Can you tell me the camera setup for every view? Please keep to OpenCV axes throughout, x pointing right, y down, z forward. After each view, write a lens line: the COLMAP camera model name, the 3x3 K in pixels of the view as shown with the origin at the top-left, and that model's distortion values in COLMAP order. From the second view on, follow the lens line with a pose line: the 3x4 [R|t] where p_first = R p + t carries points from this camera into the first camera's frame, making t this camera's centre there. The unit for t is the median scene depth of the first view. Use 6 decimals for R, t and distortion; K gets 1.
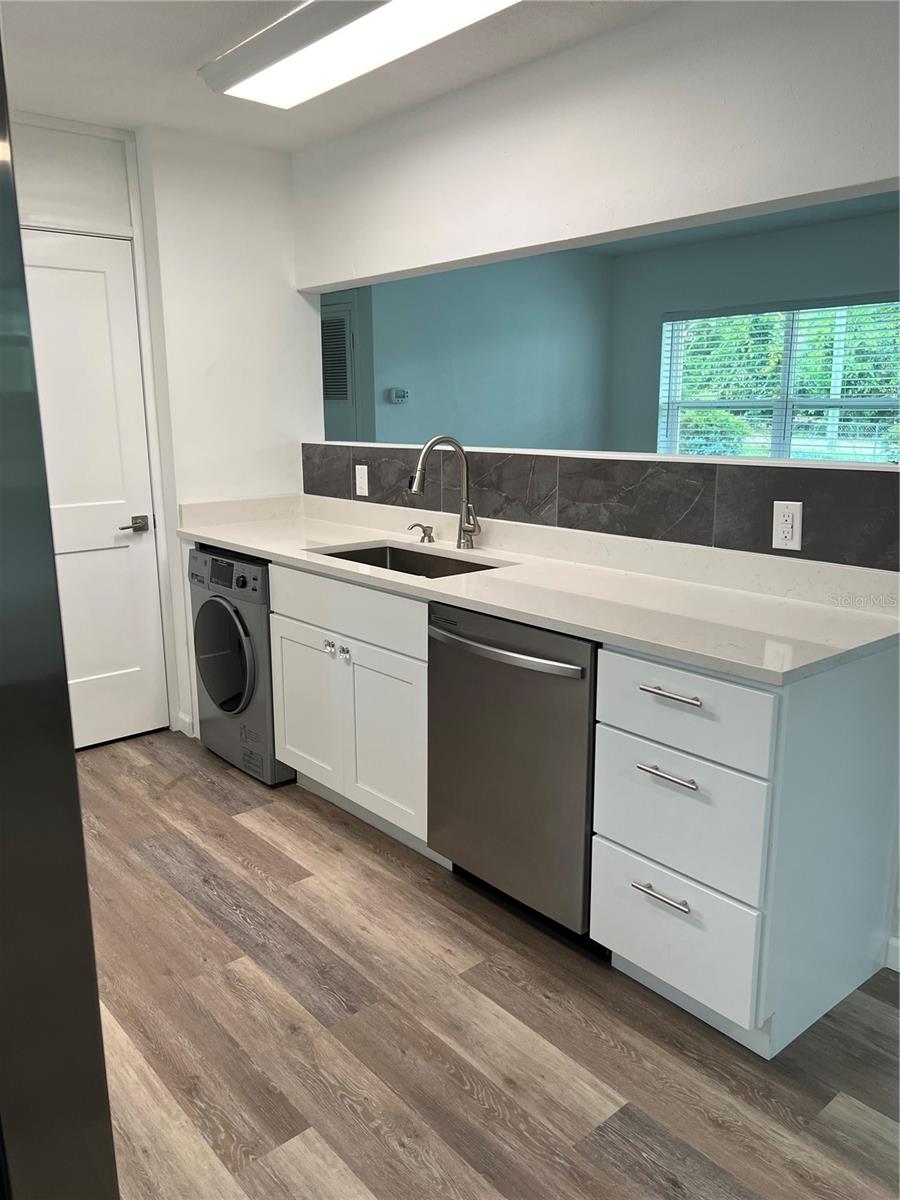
lens RADIAL K [[908.4, 0, 446.2], [0, 908.4, 606.8], [0, 0, 1]] dist [0.084391, -0.093428]
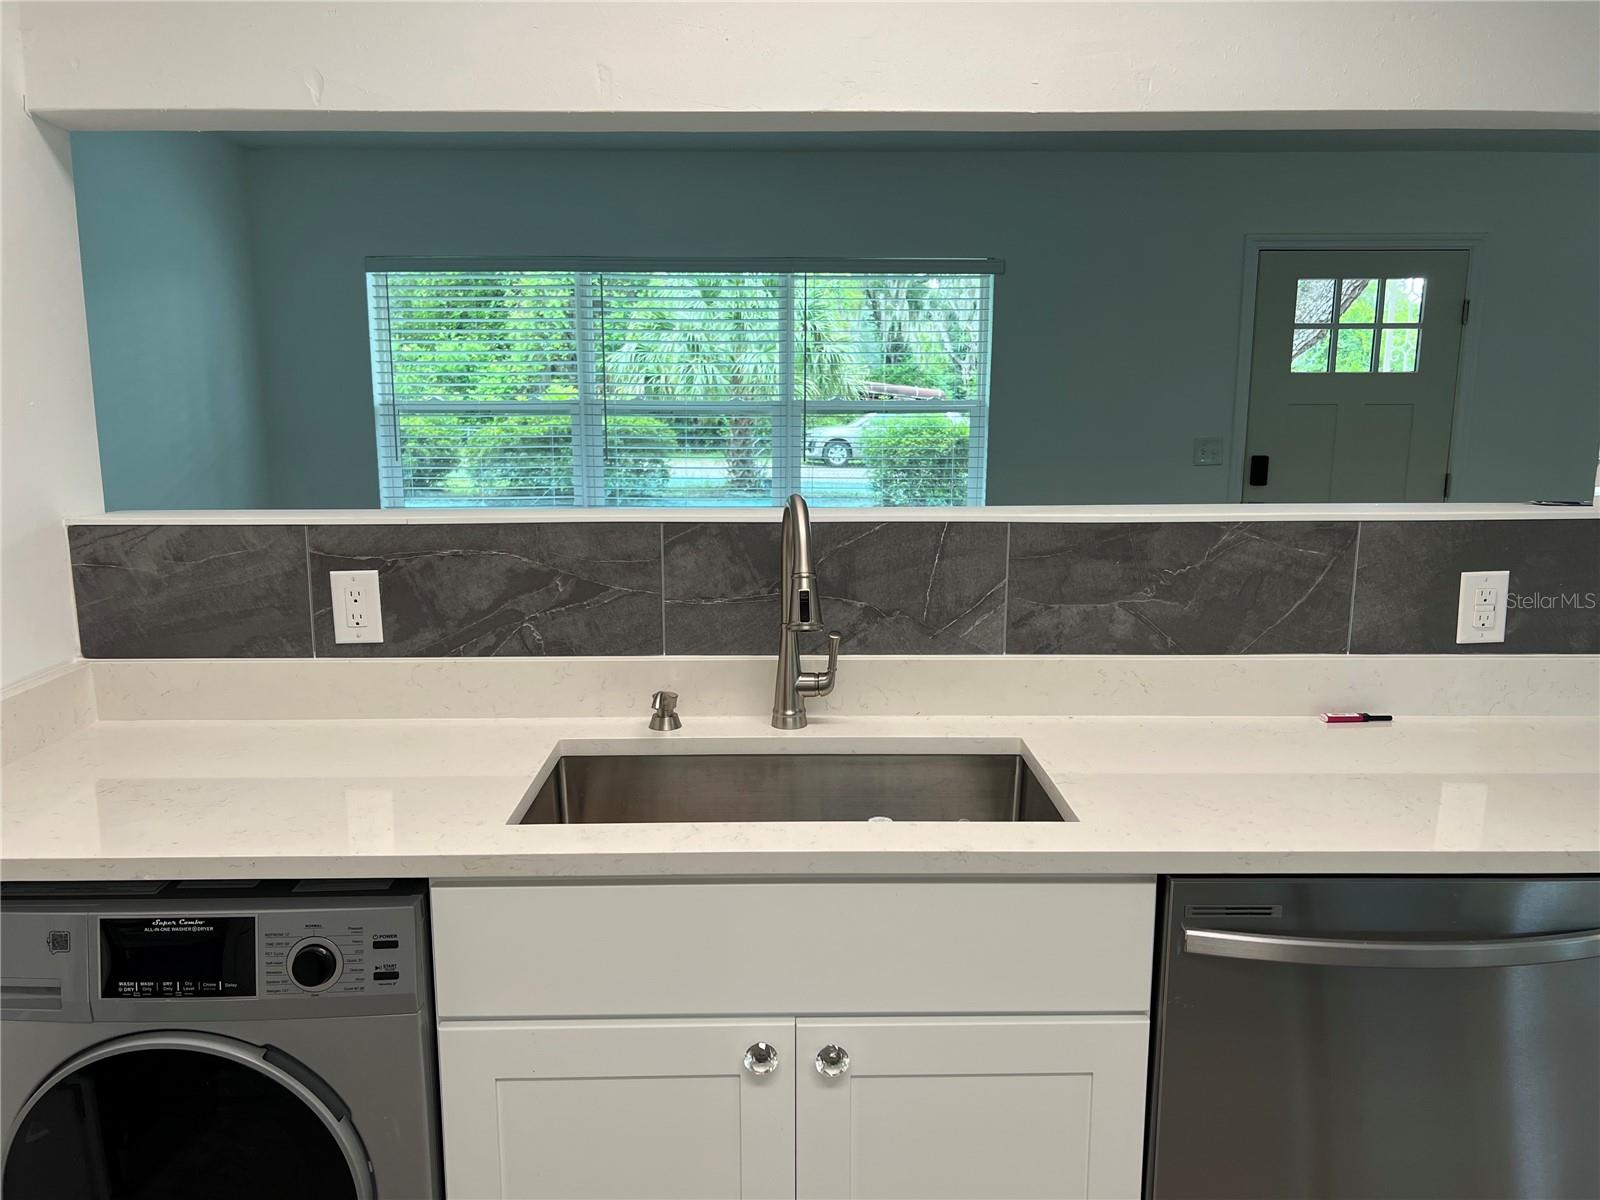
lens RADIAL K [[1220.0, 0, 801.8], [0, 1220.0, 597.0], [0, 0, 1]] dist [0.071765, -0.050235]
pose [[0.636345, -0.122988, 0.761537, -0.460599], [0.164720, 0.986103, 0.021615, -0.147018], [-0.753613, 0.111686, 0.647761, 0.596273]]
